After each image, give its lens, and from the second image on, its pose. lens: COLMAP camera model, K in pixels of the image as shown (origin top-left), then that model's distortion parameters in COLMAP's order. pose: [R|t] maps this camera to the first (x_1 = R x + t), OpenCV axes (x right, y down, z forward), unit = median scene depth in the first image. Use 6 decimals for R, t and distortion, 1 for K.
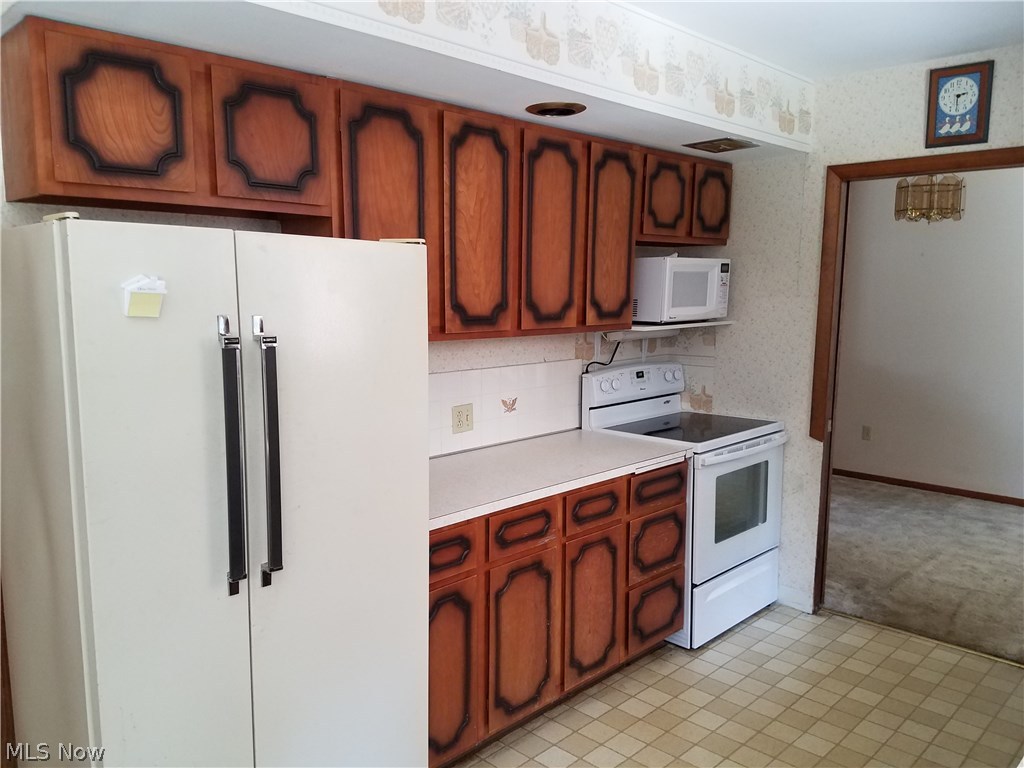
lens RADIAL K [[810.4, 0, 514.8], [0, 810.4, 403.8], [0, 0, 1]] dist [-0.006494, -0.005215]
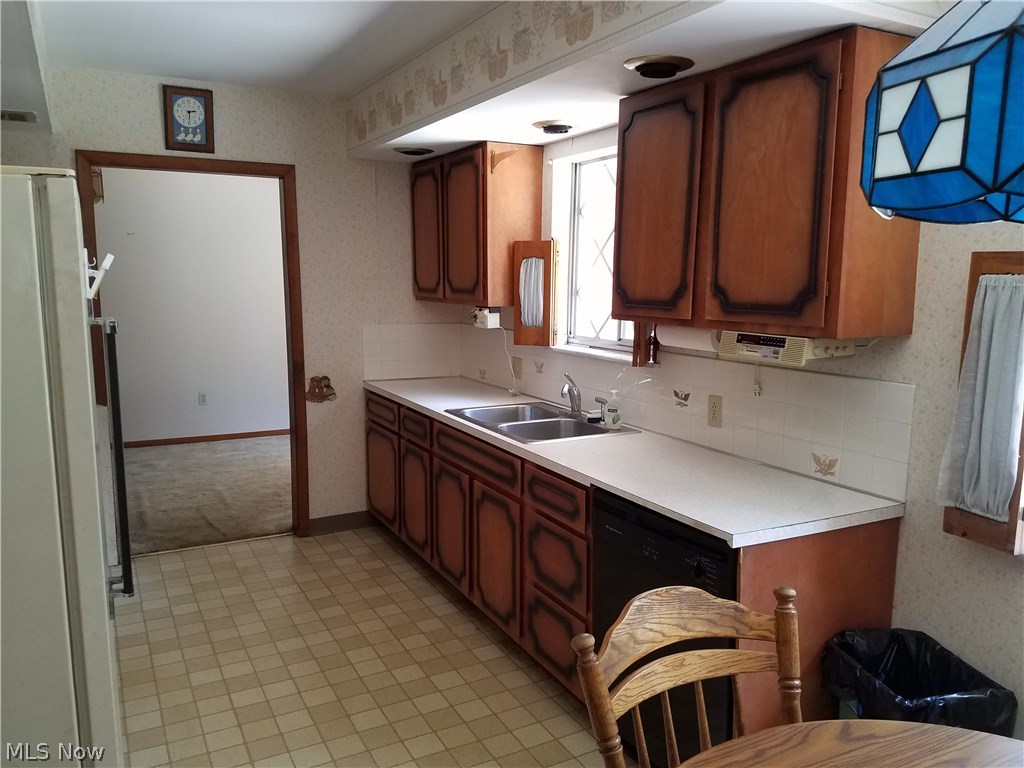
lens RADIAL K [[781.6, 0, 512.0], [0, 781.6, 384.0], [0, 0, 1]] dist [0.210857, -0.297958]
pose [[0.309493, -0.139253, 0.940650, -0.536107], [0.131704, 0.985962, 0.102627, -0.024821], [-0.941737, 0.092125, 0.323489, 0.151438]]
